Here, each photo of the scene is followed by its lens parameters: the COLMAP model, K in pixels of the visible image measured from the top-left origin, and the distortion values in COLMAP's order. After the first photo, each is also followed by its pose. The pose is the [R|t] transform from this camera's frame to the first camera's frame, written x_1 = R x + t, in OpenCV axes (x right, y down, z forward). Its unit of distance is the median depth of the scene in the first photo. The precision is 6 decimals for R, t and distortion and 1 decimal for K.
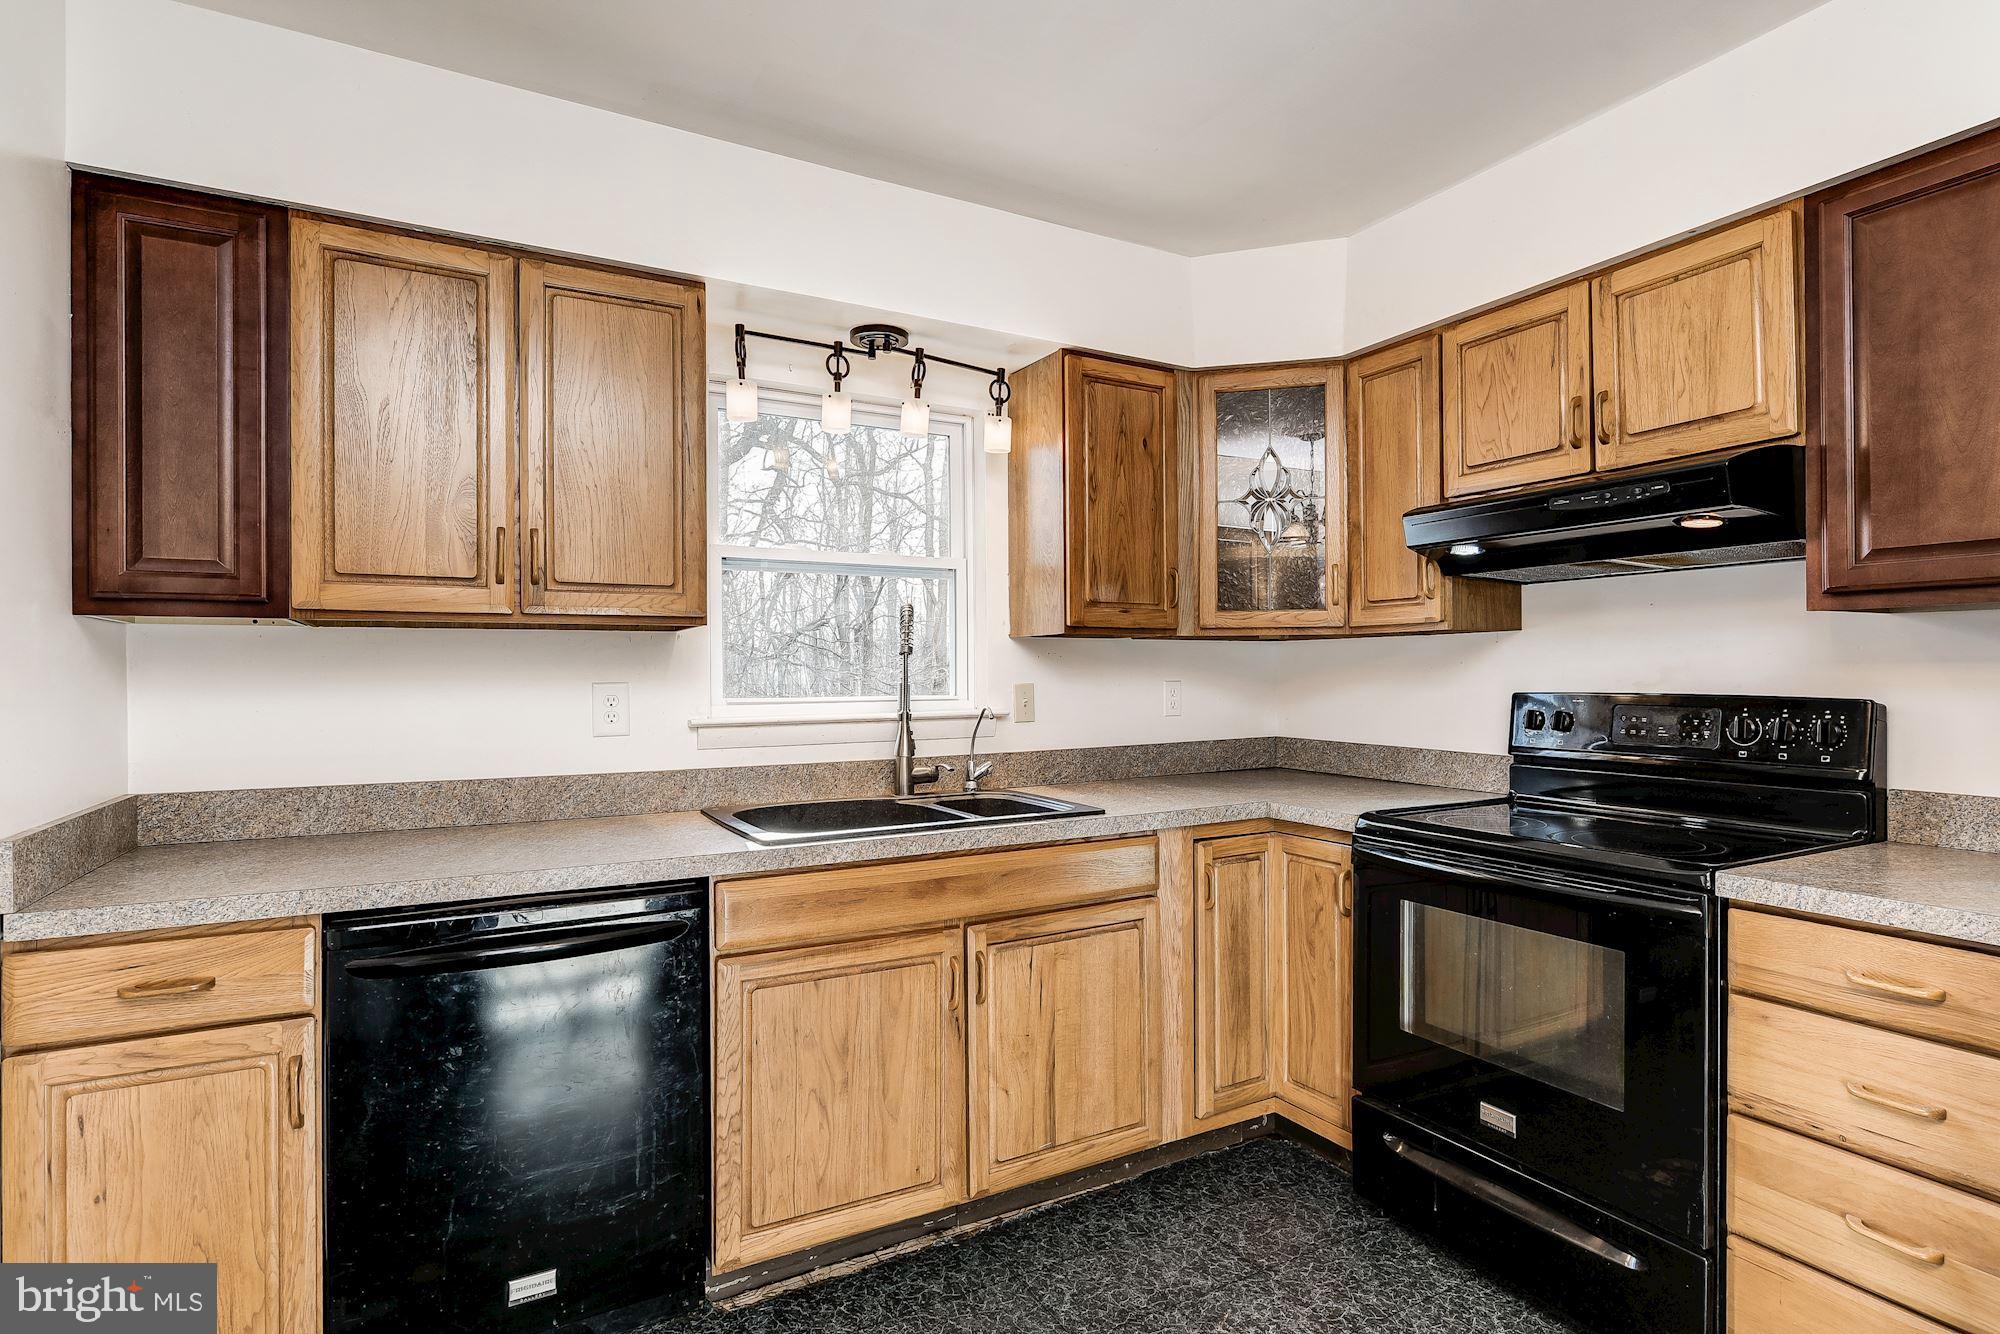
lens RADIAL K [[1005.2, 0, 1004.2], [0, 1005.2, 673.1], [0, 0, 1]] dist [-0.009867, 0.004047]
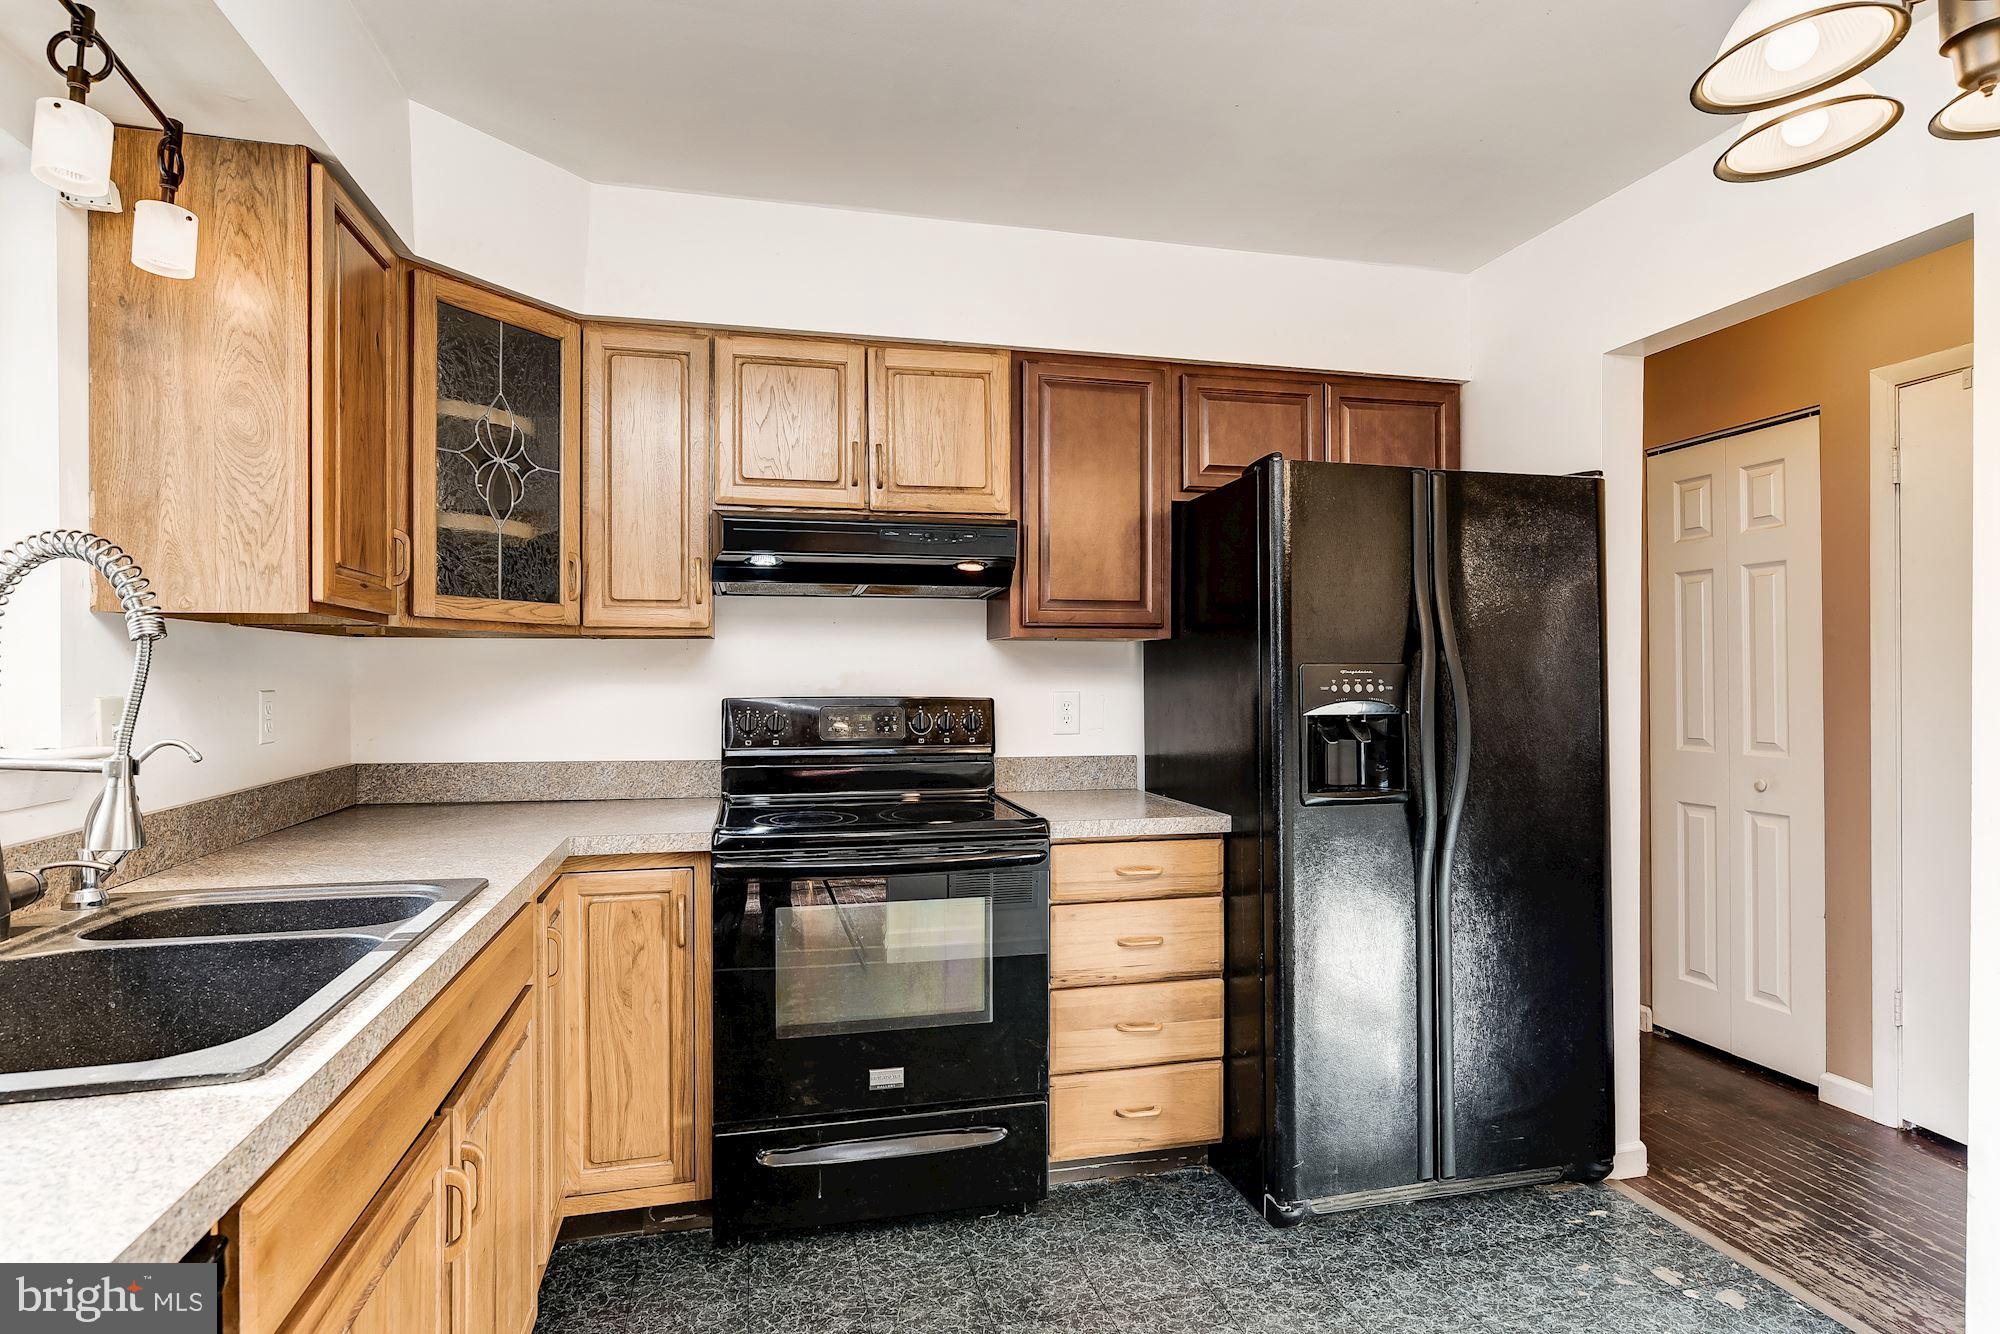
lens RADIAL K [[1005.2, 0, 992.5], [0, 1005.2, 680.0], [0, 0, 1]] dist [-0.009867, 0.004047]
pose [[0.270596, 0.002313, 0.962690, -0.503649], [-0.000226, 0.999997, -0.002339, 0.002994], [-0.962693, 0.000415, 0.270596, 0.529000]]
